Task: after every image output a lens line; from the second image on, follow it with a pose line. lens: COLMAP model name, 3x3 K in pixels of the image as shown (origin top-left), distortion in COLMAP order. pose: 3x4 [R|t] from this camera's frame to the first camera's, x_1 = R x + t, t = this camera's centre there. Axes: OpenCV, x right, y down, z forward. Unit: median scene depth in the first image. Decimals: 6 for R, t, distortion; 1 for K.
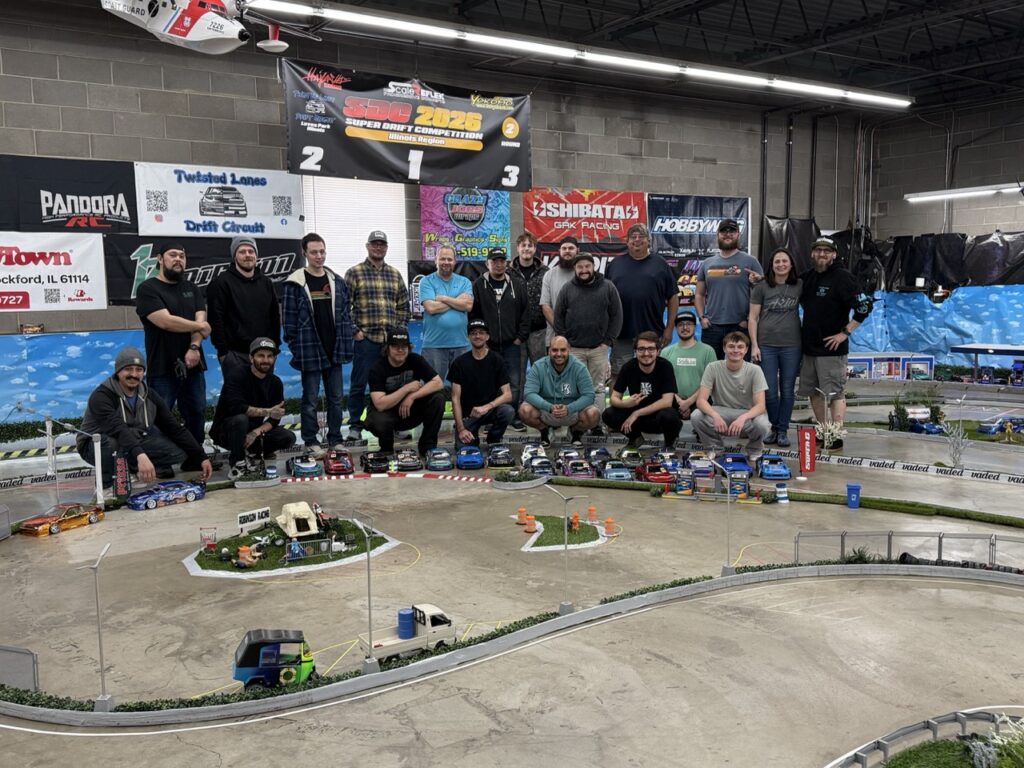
lens RADIAL K [[907.7, 0, 512.0], [0, 907.7, 384.0], [0, 0, 1]] dist [0.195584, -0.426191]
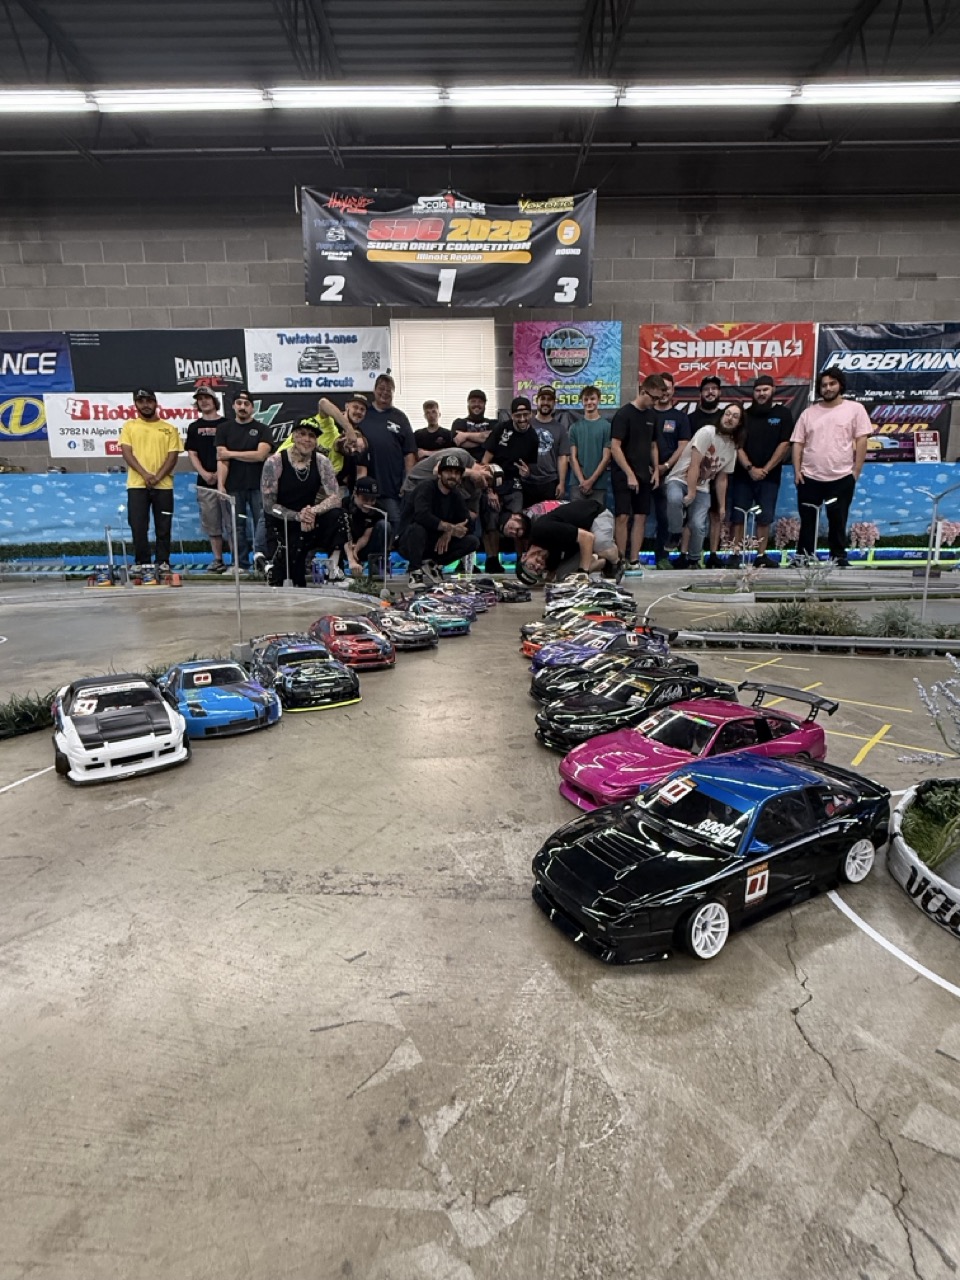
lens RADIAL K [[612.5, 0, 482.6], [0, 612.5, 641.4], [0, 0, 1]] dist [0.001062, -0.000329]
pose [[0.833771, 0.105327, -0.541971, 0.303498], [-0.061364, 0.993231, 0.098622, 0.060844], [0.548690, -0.048971, 0.834591, 0.465358]]
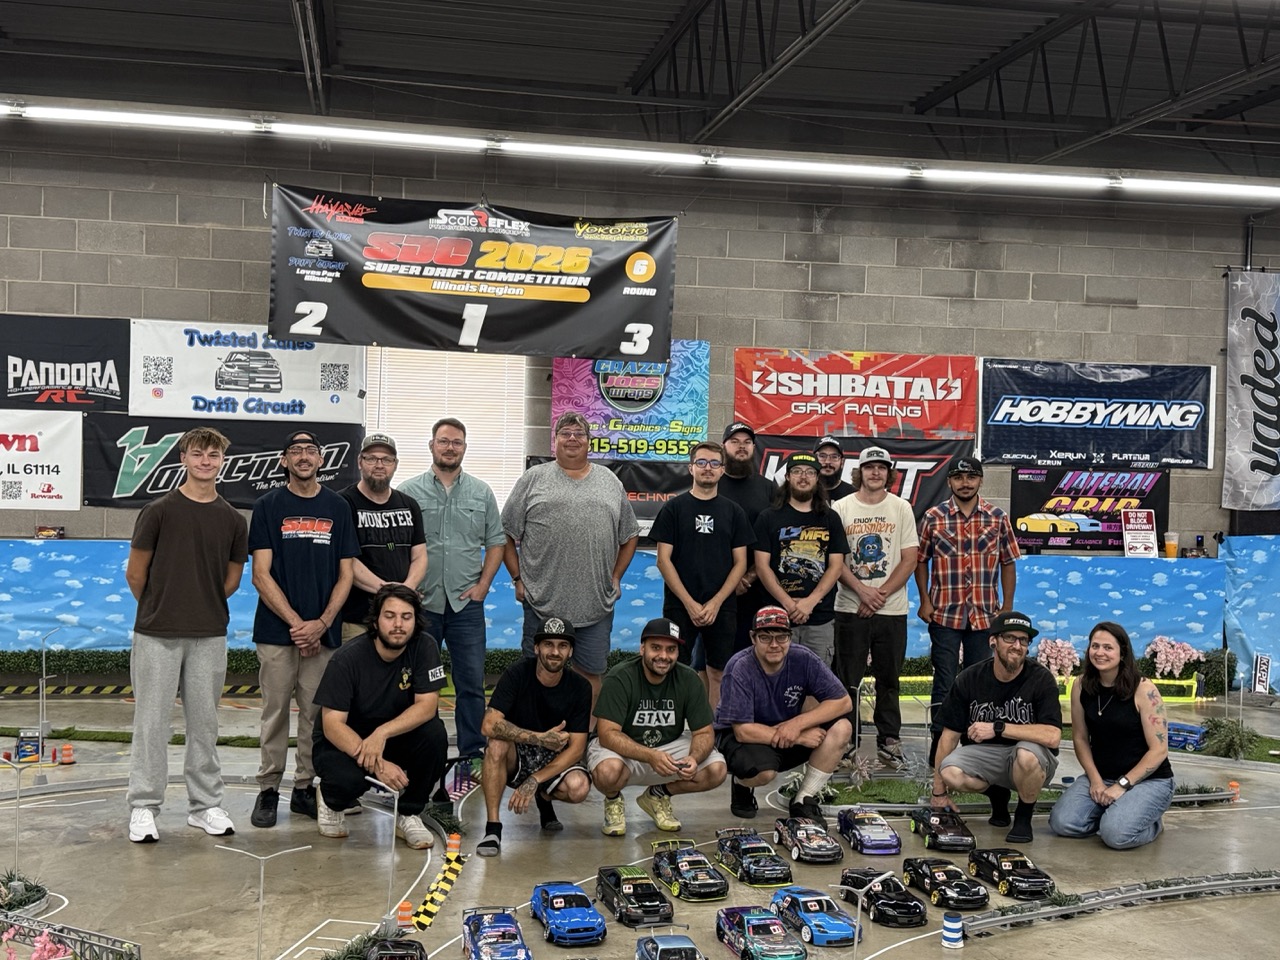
lens RADIAL K [[1459.1, 0, 642.0], [0, 1459.1, 484.5], [0, 0, 1]] dist [0.209359, -0.474240]
pose [[0.915434, 0.054454, -0.398767, 0.444674], [-0.087820, 0.993956, -0.065873, -0.058624], [0.392770, 0.095322, 0.914683, 0.060896]]
